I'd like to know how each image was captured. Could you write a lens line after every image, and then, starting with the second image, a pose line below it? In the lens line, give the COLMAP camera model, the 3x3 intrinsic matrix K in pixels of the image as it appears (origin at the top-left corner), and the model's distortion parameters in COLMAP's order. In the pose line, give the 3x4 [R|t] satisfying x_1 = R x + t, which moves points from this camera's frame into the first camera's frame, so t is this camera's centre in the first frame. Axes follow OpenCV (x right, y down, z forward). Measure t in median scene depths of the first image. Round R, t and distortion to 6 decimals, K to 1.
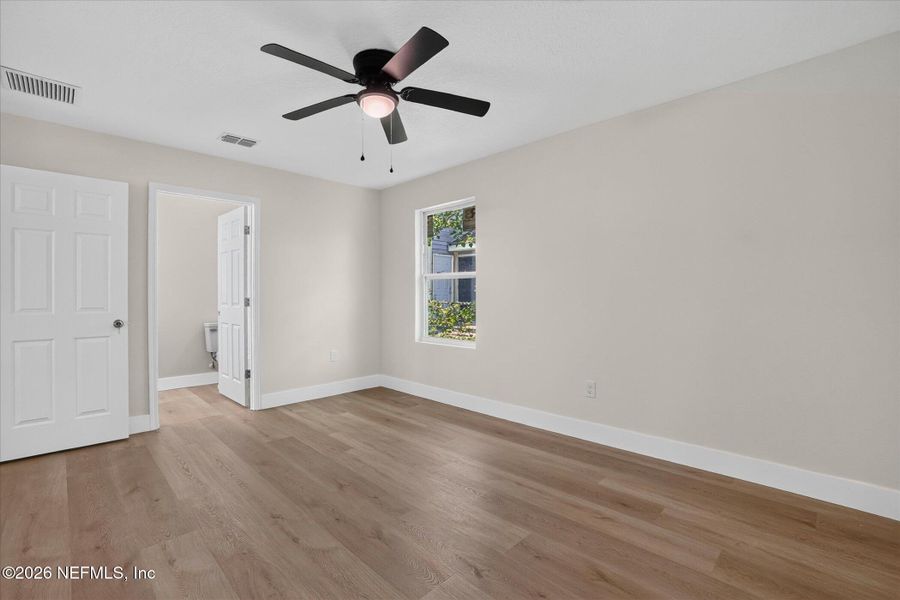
lens RADIAL K [[397.6, 0, 443.7], [0, 397.6, 296.0], [0, 0, 1]] dist [-0.065998, 0.019807]
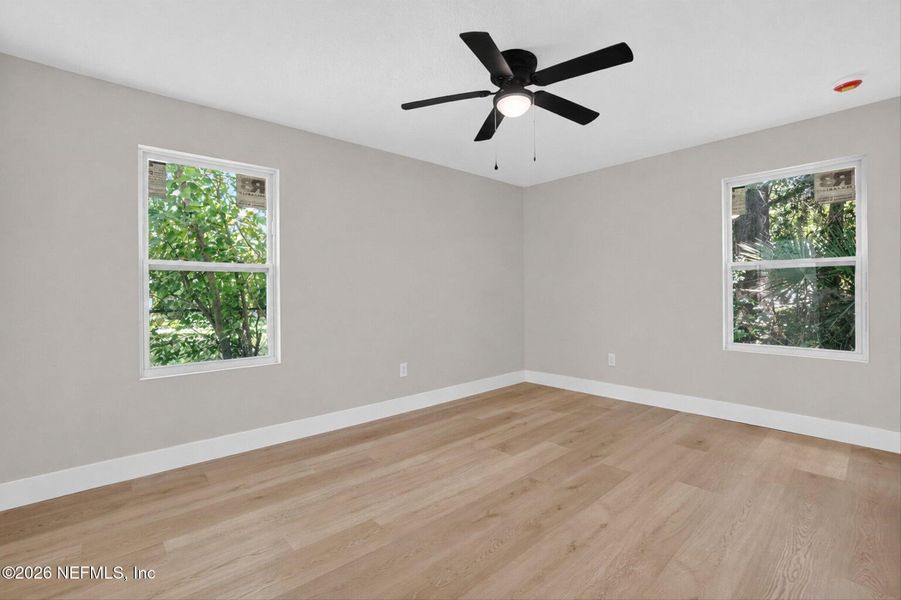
lens RADIAL K [[398.0, 0, 444.2], [0, 398.0, 296.0], [0, 0, 1]] dist [-0.065998, 0.019807]
pose [[0.068007, -0.005482, 0.997670, -0.911348], [0.014534, 0.999884, 0.004503, 0.006180], [-0.997579, 0.014194, 0.068079, 0.852512]]
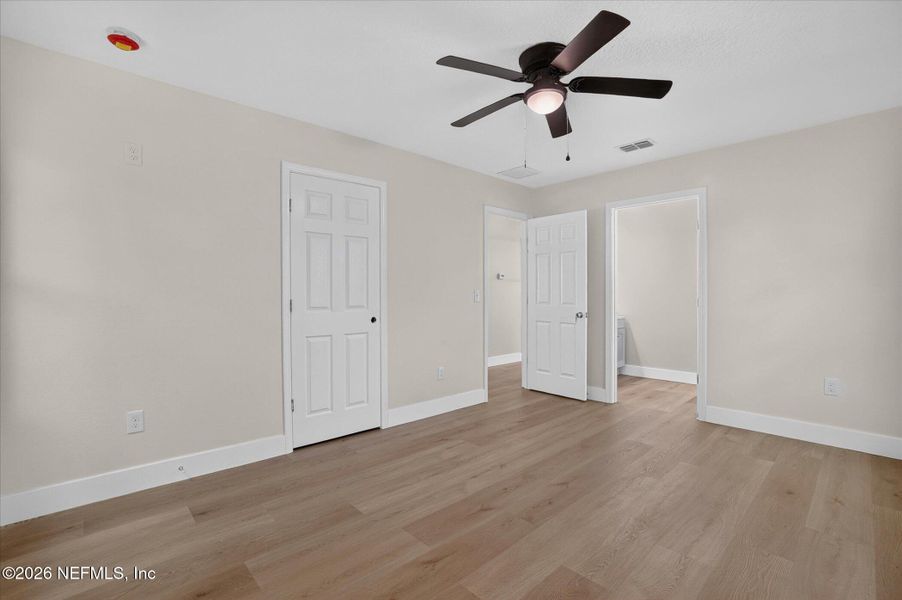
lens RADIAL K [[398.4, 0, 444.7], [0, 398.4, 296.0], [0, 0, 1]] dist [-0.065998, 0.019807]
pose [[-0.050323, 0.002673, -0.998729, 0.619917], [-0.002579, 0.999993, 0.002807, 0.001545], [0.998730, 0.002717, -0.050315, 0.610921]]
